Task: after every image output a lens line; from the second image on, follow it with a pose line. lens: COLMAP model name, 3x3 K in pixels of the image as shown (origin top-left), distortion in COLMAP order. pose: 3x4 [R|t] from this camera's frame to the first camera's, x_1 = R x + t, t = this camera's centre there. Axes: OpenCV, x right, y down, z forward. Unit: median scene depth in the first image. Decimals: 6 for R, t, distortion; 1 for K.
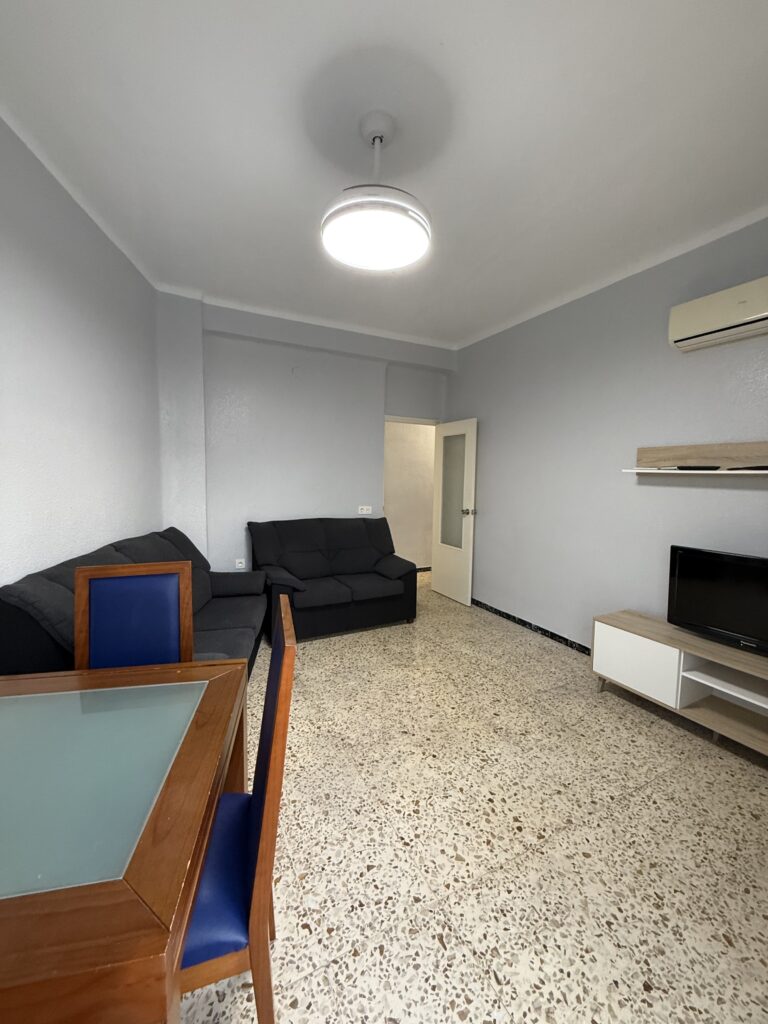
lens RADIAL K [[407.8, 0, 383.7], [0, 407.8, 508.9], [0, 0, 1]] dist [-0.000018, -0.000025]
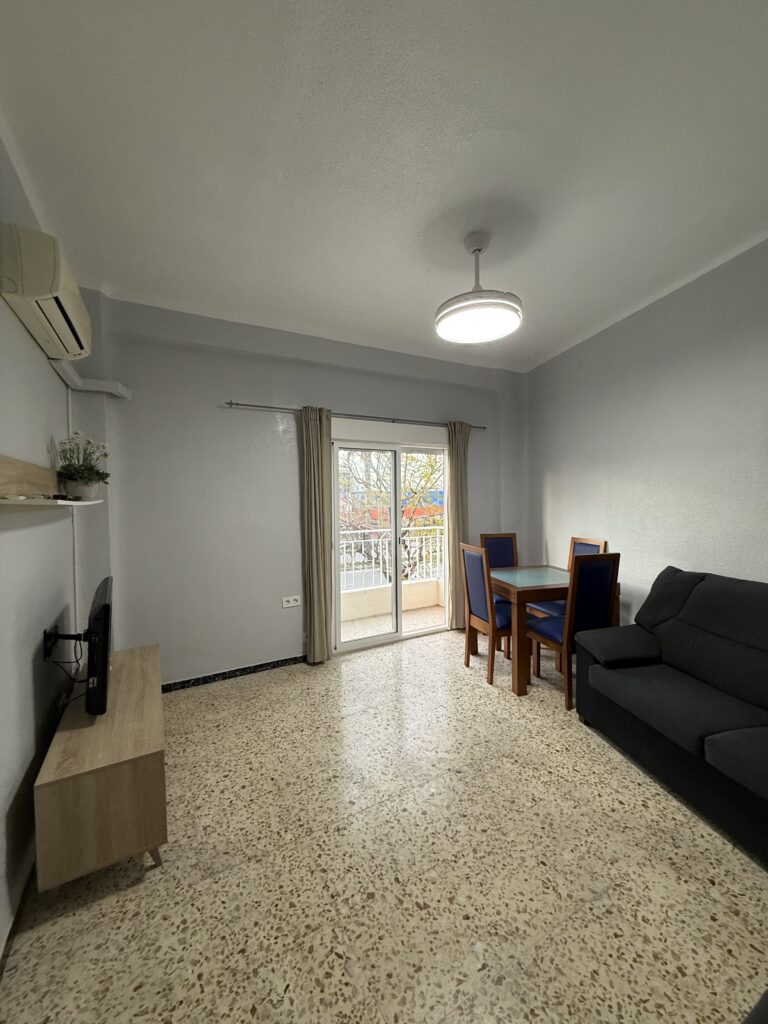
lens RADIAL K [[407.8, 0, 384.5], [0, 407.8, 508.9], [0, 0, 1]] dist [-0.000018, -0.000025]
pose [[-0.999346, 0.000386, -0.036160, 0.240584], [-0.003658, 0.993732, 0.111726, -0.162191], [0.035976, 0.111785, -0.993081, 1.732175]]
